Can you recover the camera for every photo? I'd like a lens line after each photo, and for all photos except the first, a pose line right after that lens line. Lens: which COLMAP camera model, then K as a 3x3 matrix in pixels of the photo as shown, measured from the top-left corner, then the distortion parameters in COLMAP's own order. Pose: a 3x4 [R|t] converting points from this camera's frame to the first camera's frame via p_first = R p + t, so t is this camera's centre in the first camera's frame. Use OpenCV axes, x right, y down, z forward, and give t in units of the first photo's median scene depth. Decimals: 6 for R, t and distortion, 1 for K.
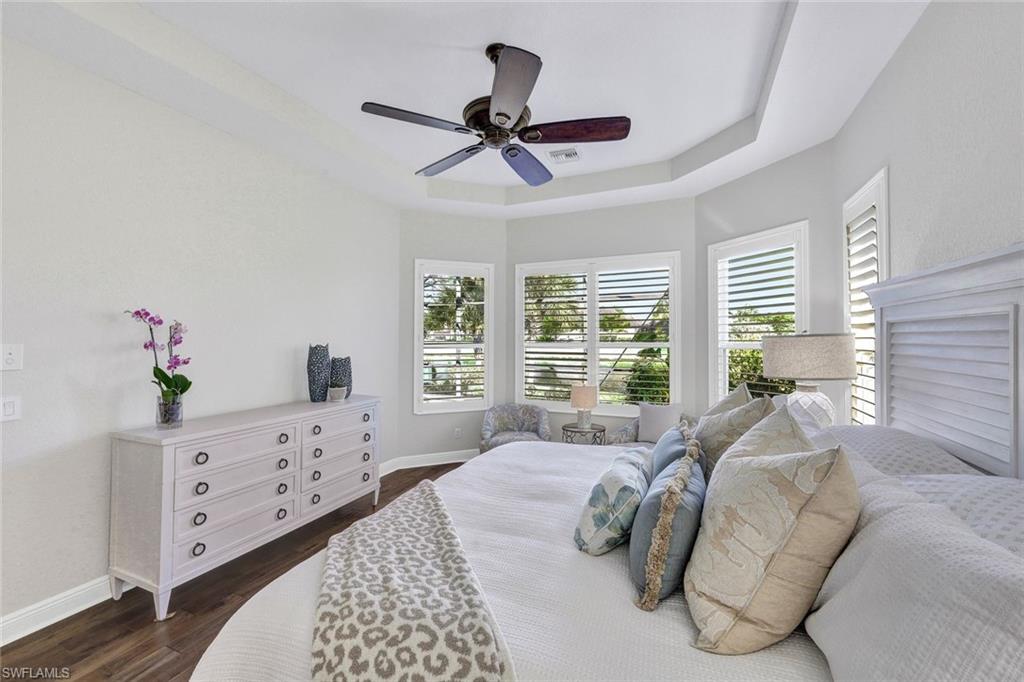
lens RADIAL K [[417.4, 0, 509.2], [0, 417.4, 336.4], [0, 0, 1]] dist [-0.002527, -0.000074]
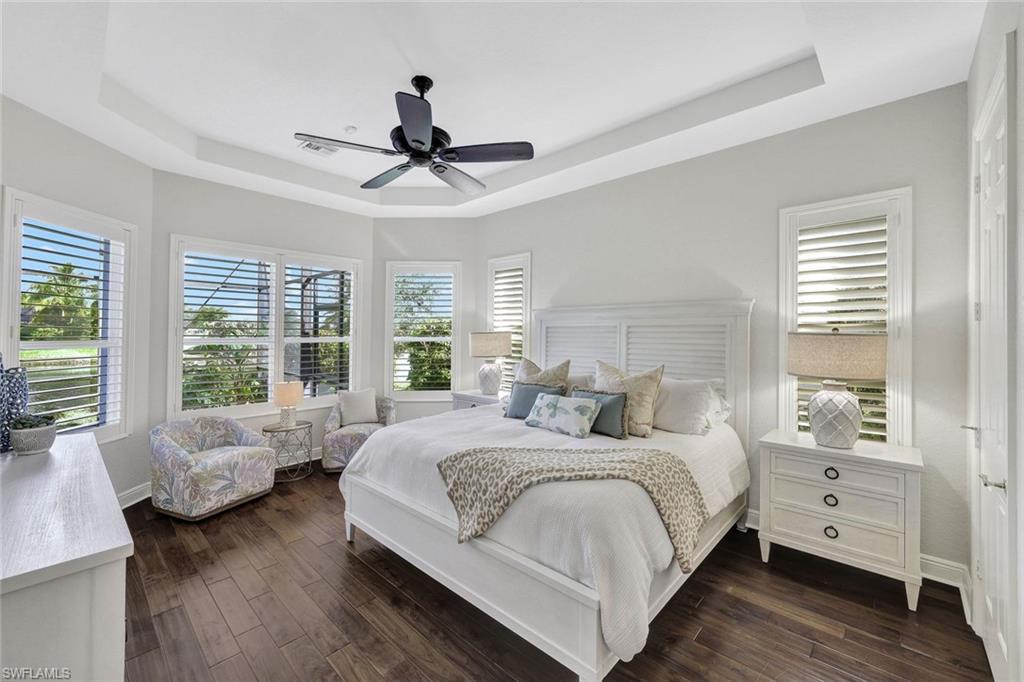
lens RADIAL K [[417.4, 0, 508.8], [0, 417.4, 335.1], [0, 0, 1]] dist [-0.002527, -0.000074]
pose [[0.327506, 0.000010, 0.944849, -0.633862], [-0.005876, 0.999981, 0.002026, 0.003796], [-0.944831, -0.006216, 0.327500, 0.234730]]
